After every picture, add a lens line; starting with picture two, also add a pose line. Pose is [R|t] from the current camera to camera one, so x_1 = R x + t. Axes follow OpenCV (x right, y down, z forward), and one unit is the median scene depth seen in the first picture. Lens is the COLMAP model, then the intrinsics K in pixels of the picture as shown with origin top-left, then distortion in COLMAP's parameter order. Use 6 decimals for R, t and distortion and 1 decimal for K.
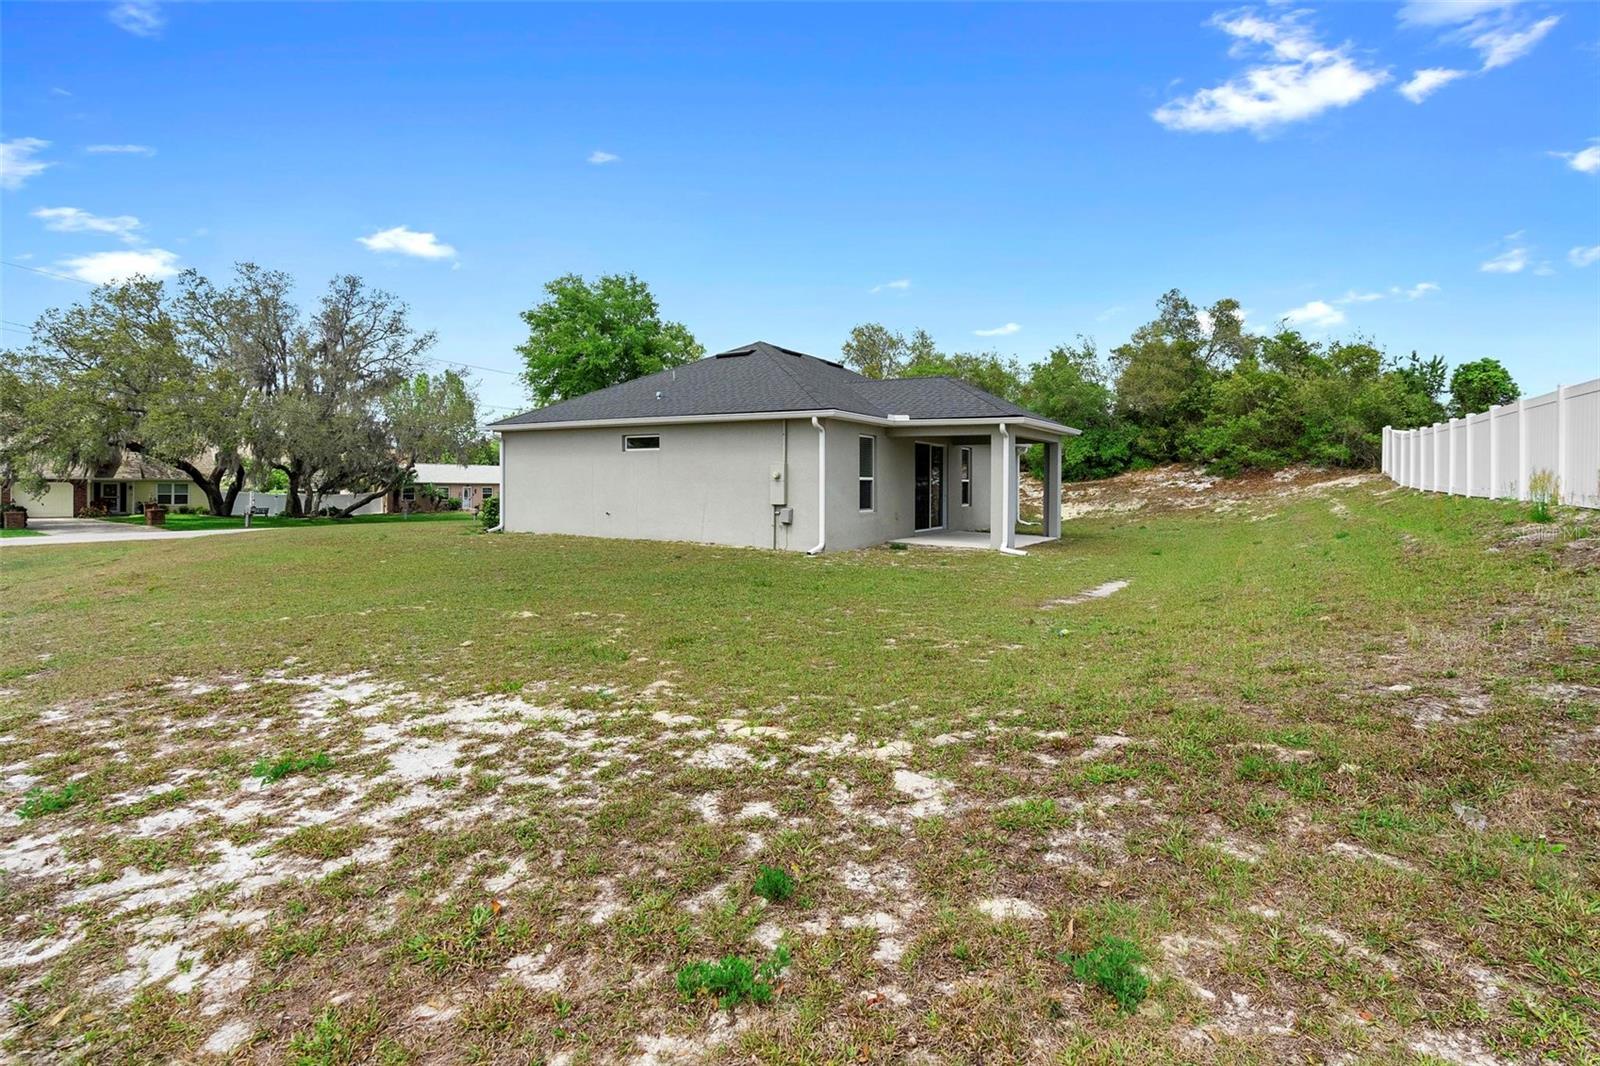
lens RADIAL K [[781.2, 0, 800.9], [0, 781.2, 494.6], [0, 0, 1]] dist [-0.005284, -0.000457]
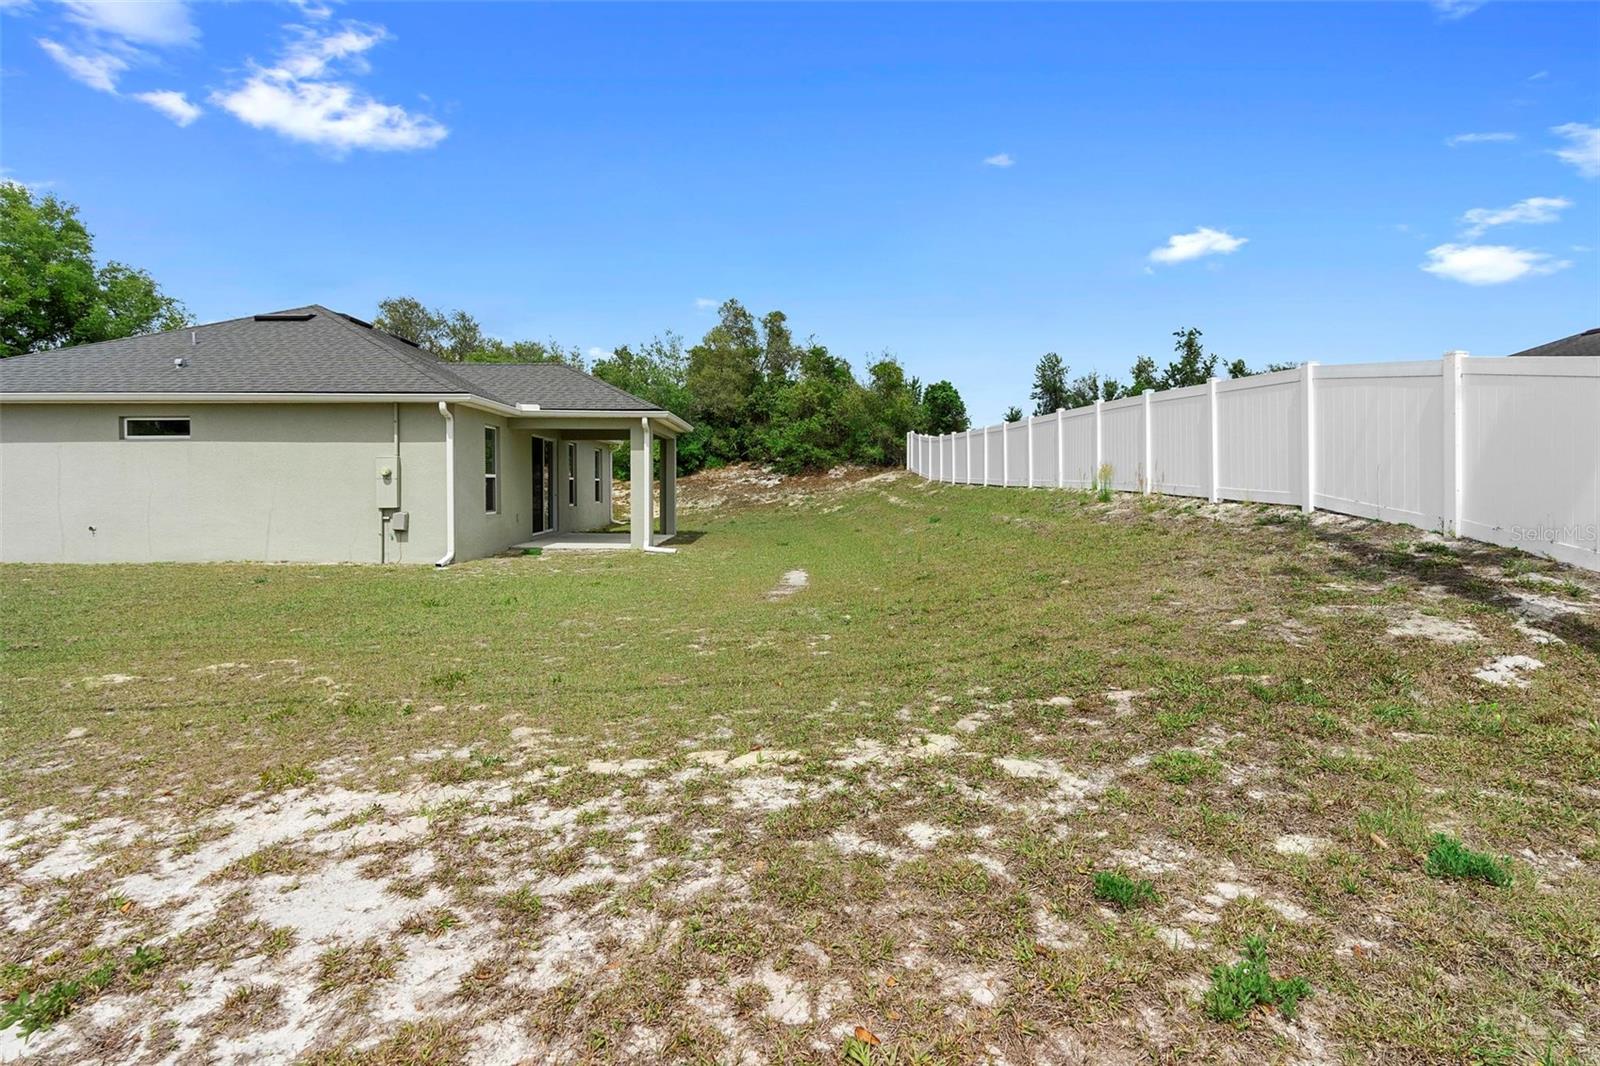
lens RADIAL K [[807.0, 0, 800.1], [0, 807.0, 510.4], [0, 0, 1]] dist [-0.004974, -0.000090]
pose [[0.834755, -0.029236, 0.549845, -0.128758], [0.019550, 0.999533, 0.023467, 0.003567], [-0.550275, -0.008839, 0.834937, 0.063104]]
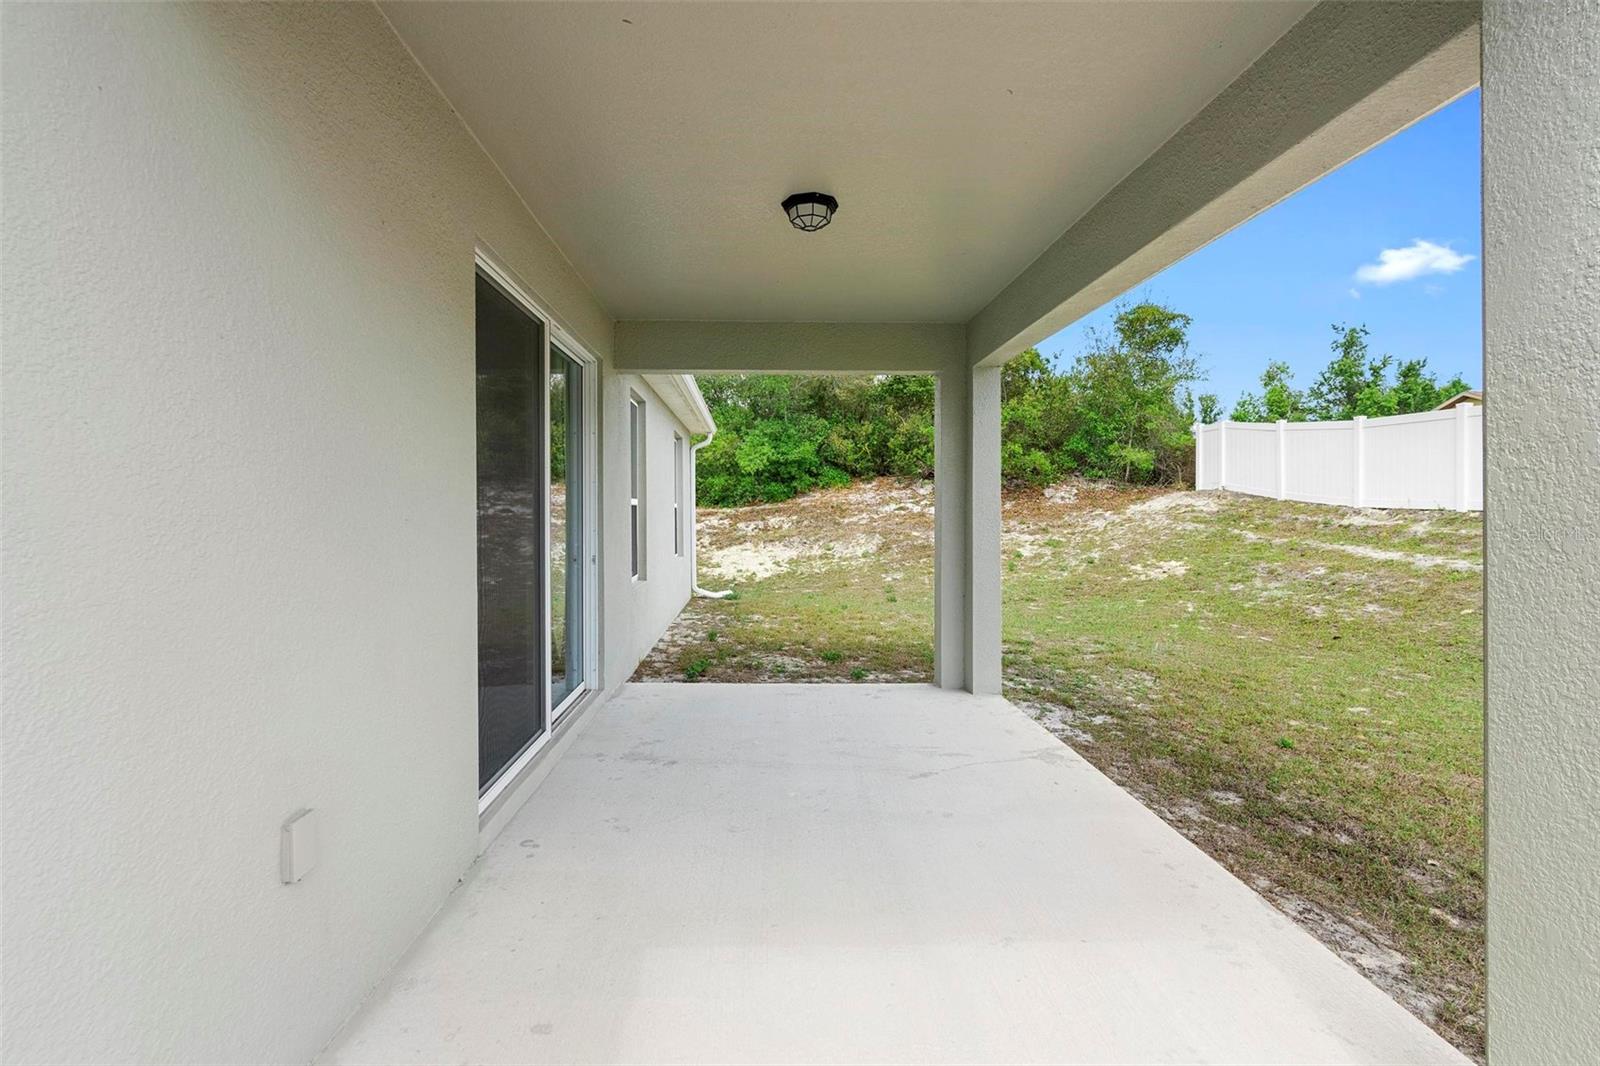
lens RADIAL K [[725.5, 0, 784.7], [0, 725.5, 535.8], [0, 0, 1]] dist [-0.004190, 0.000489]
pose [[0.835821, -0.025251, 0.548420, 0.150167], [0.014069, 0.999599, 0.024583, -0.013851], [-0.548821, -0.012831, 0.835841, 1.035524]]
